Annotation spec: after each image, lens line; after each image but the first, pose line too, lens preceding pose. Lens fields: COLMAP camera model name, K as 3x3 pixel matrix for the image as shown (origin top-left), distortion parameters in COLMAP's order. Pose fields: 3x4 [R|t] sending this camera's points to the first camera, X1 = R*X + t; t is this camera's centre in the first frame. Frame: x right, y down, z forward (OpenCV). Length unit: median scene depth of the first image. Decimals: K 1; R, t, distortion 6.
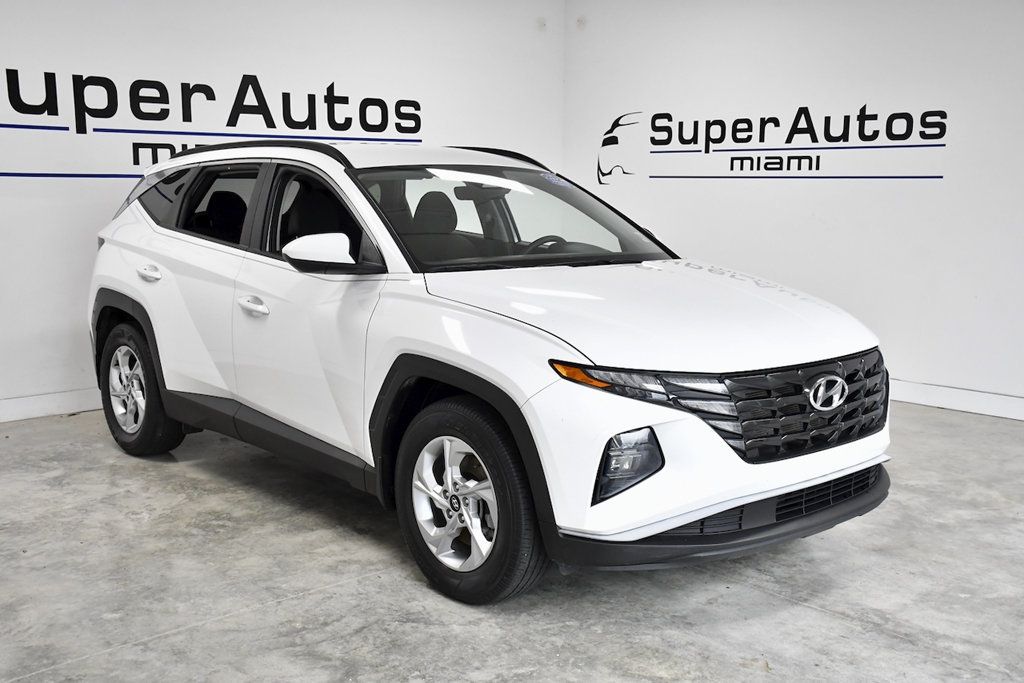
lens RADIAL K [[1072.4, 0, 503.7], [0, 1072.4, 342.7], [0, 0, 1]] dist [0.082216, 0.000000]
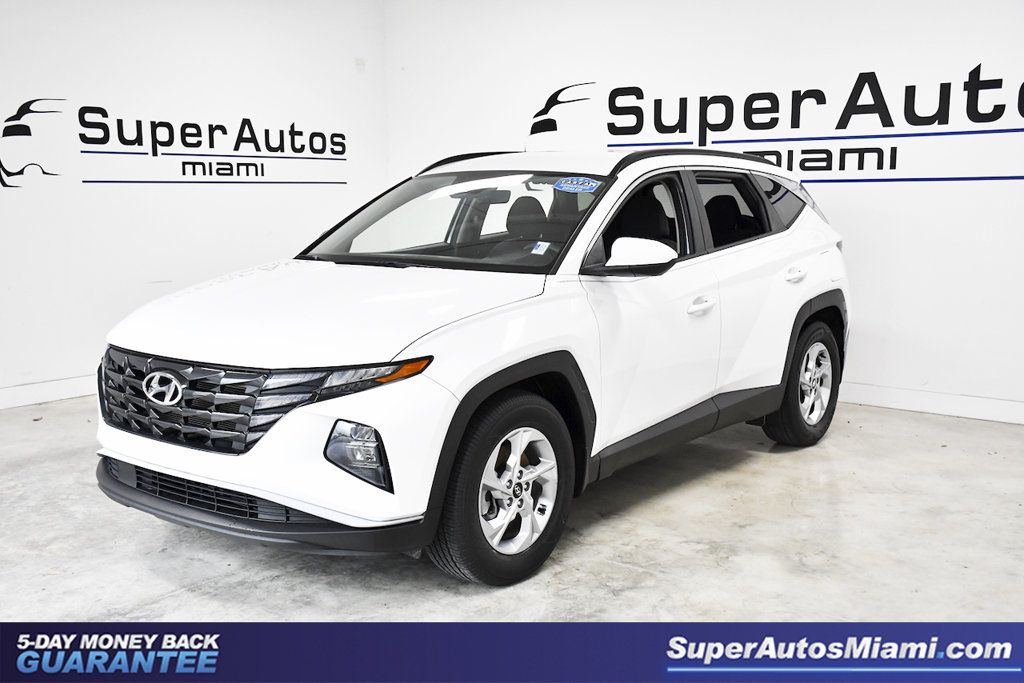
lens RADIAL K [[1072.4, 0, 510.4], [0, 1072.4, 348.5], [0, 0, 1]] dist [0.082216, 0.000000]
pose [[0.185577, 0.146609, -0.971631, 1.261029], [-0.146267, 0.981913, 0.120224, -0.152168], [0.971683, 0.119806, 0.203665, 1.020442]]
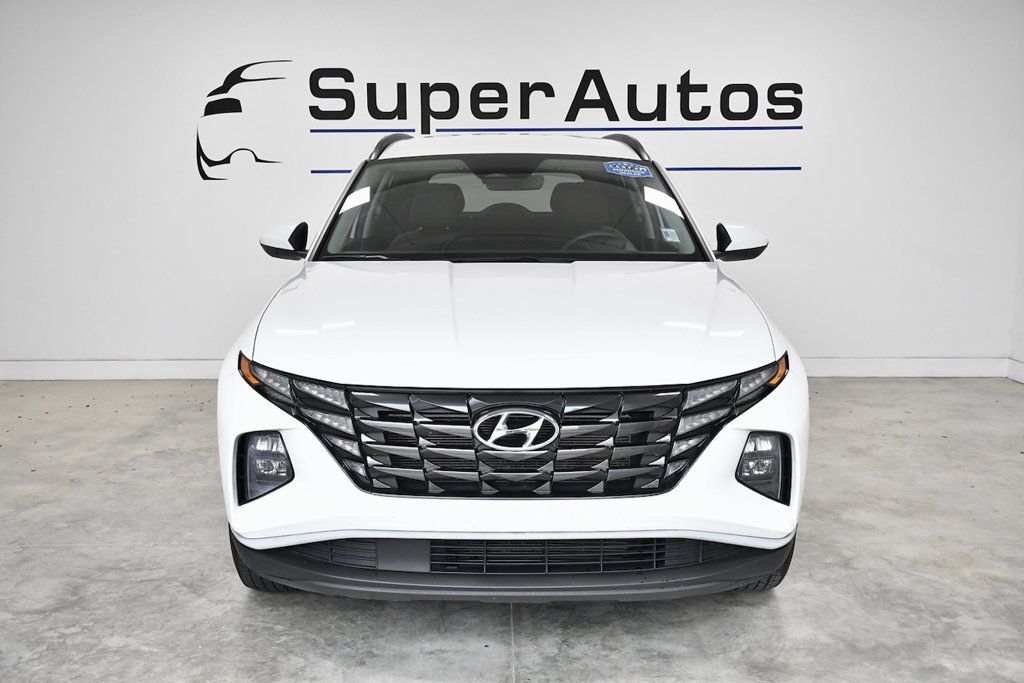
lens RADIAL K [[1094.0, 0, 510.1], [0, 1094.0, 340.8], [0, 0, 1]] dist [0.014841, 0.000000]
pose [[0.755222, 0.091970, -0.648984, 0.750747], [-0.093399, 0.995104, 0.032331, -0.041078], [0.648780, 0.036198, 0.760115, 0.349126]]
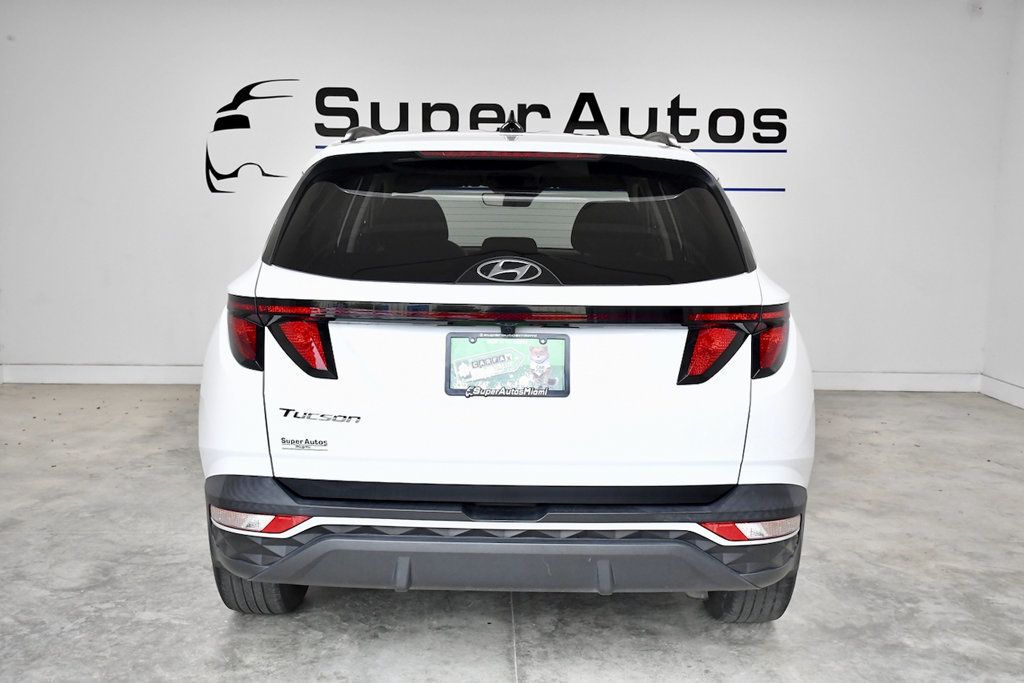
lens RADIAL K [[1094.0, 0, 511.3], [0, 1094.0, 343.3], [0, 0, 1]] dist [0.014841, 0.000000]
pose [[0.762449, 0.093312, -0.640285, 0.793054], [-0.106352, 0.994161, 0.018240, -0.030556], [0.638248, 0.054189, 0.767921, 0.278749]]
